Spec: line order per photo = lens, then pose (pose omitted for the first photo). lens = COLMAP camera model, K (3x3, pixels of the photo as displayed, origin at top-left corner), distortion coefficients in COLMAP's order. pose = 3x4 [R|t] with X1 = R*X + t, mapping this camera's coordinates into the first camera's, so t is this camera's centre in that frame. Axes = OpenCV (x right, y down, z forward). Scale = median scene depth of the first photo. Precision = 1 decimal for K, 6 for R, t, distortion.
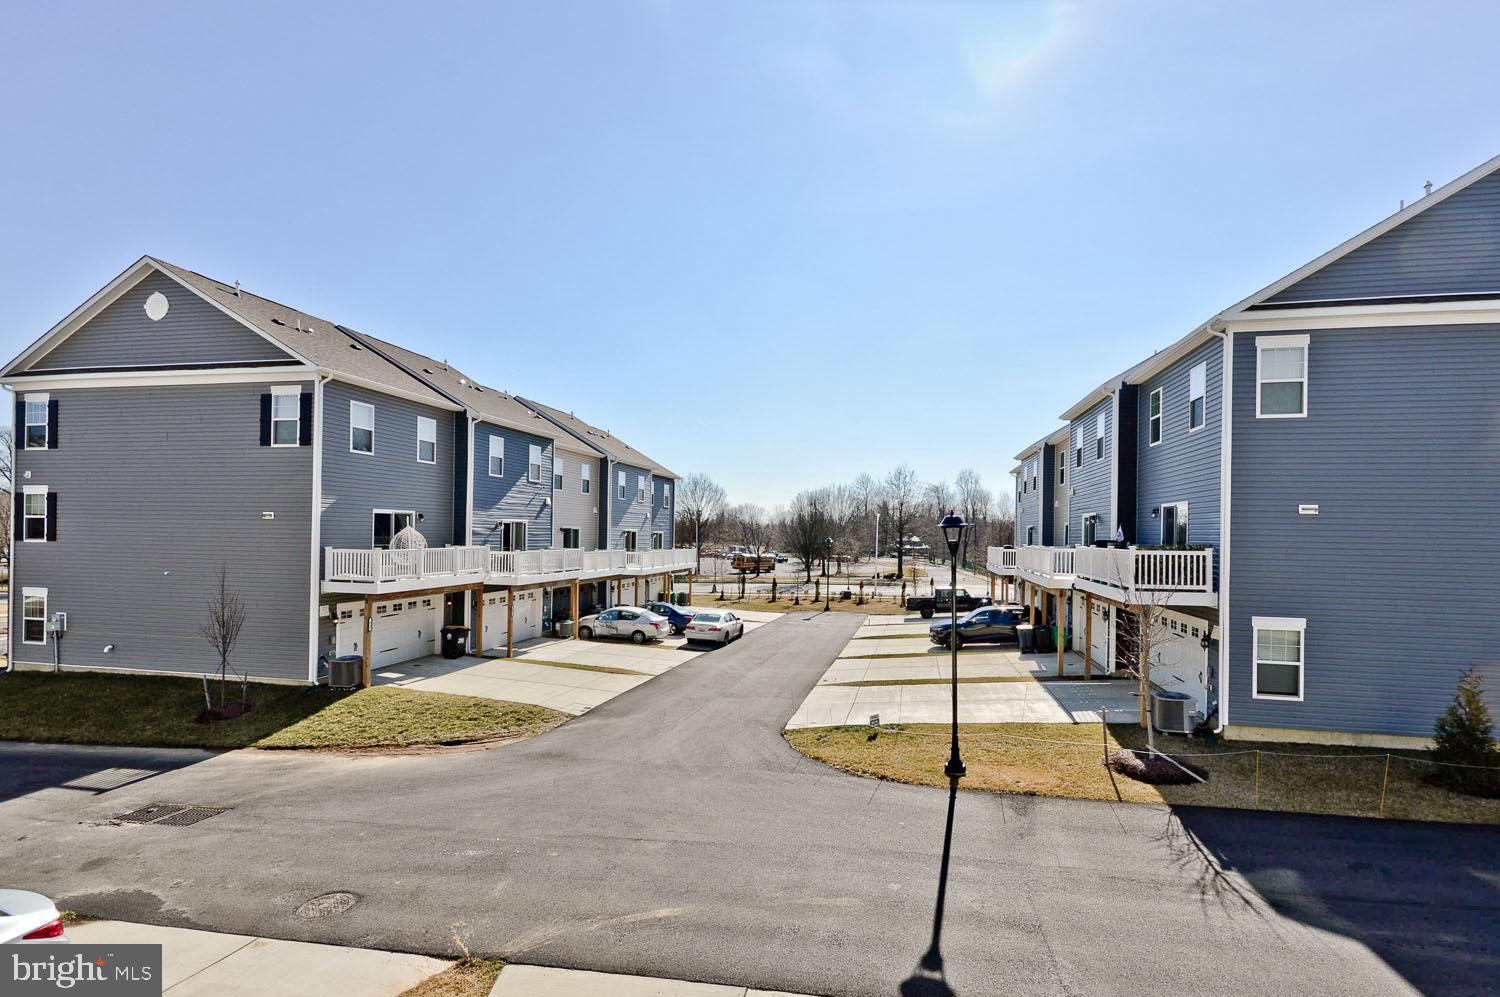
lens RADIAL K [[690.2, 0, 749.0], [0, 690.2, 529.9], [0, 0, 1]] dist [0.001599, -0.006652]
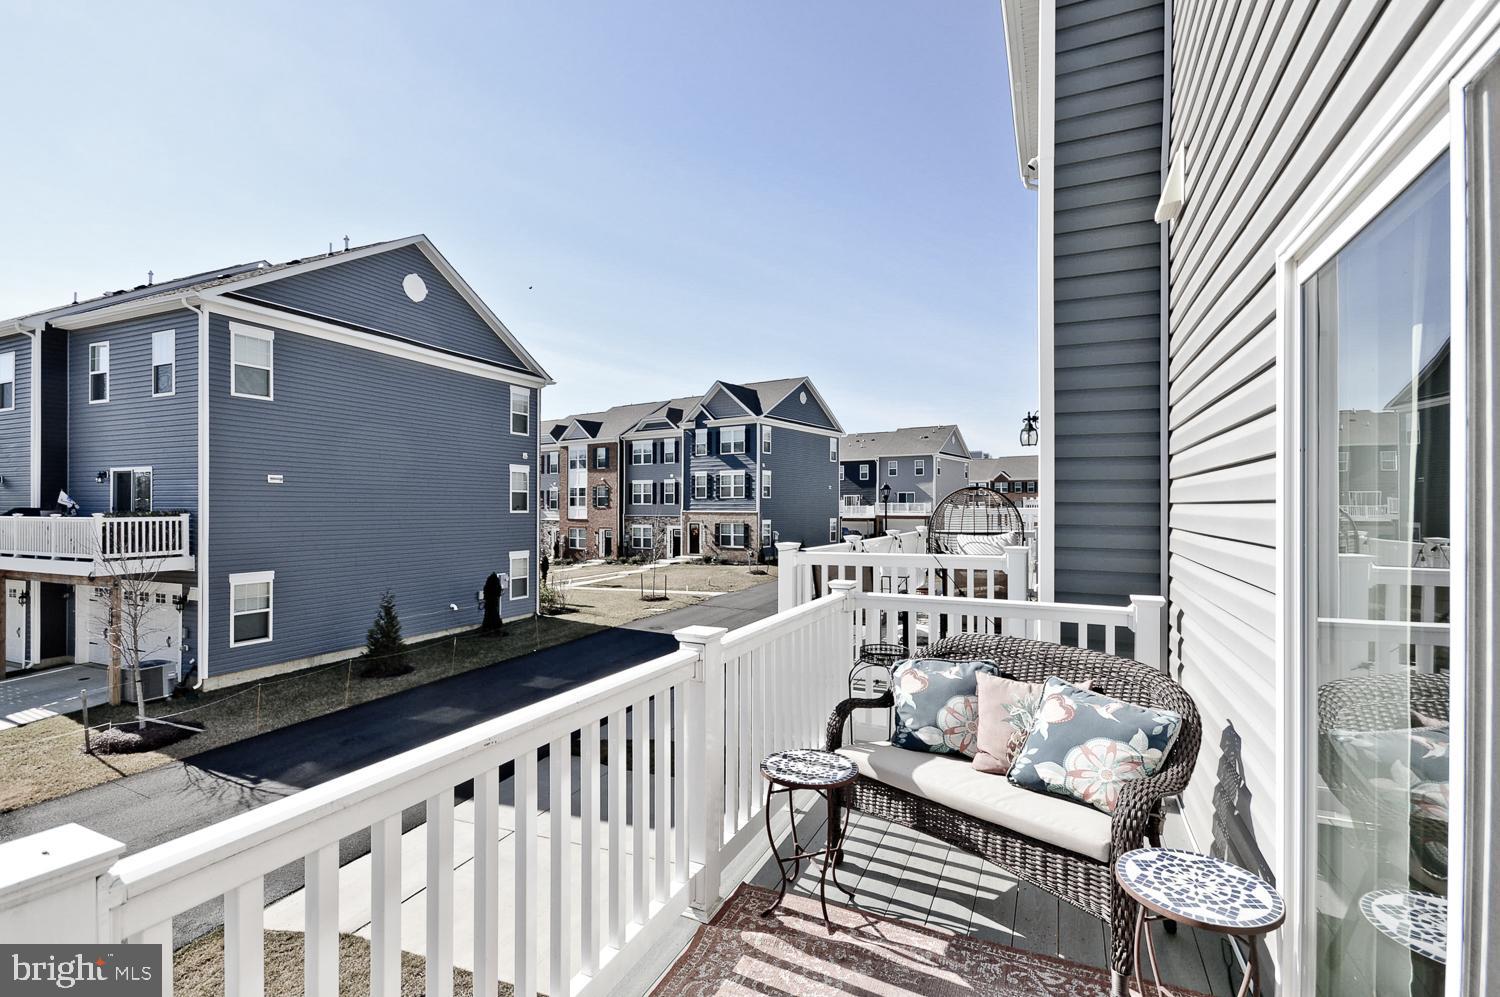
lens RADIAL K [[667.1, 0, 750.0], [0, 667.1, 498.5], [0, 0, 1]] dist [0.000157, 0.000031]
pose [[0.198671, -0.001725, 0.980065, -0.154120], [-0.003244, 0.999992, 0.002417, -0.001488], [-0.980061, -0.003659, 0.198664, -0.033211]]
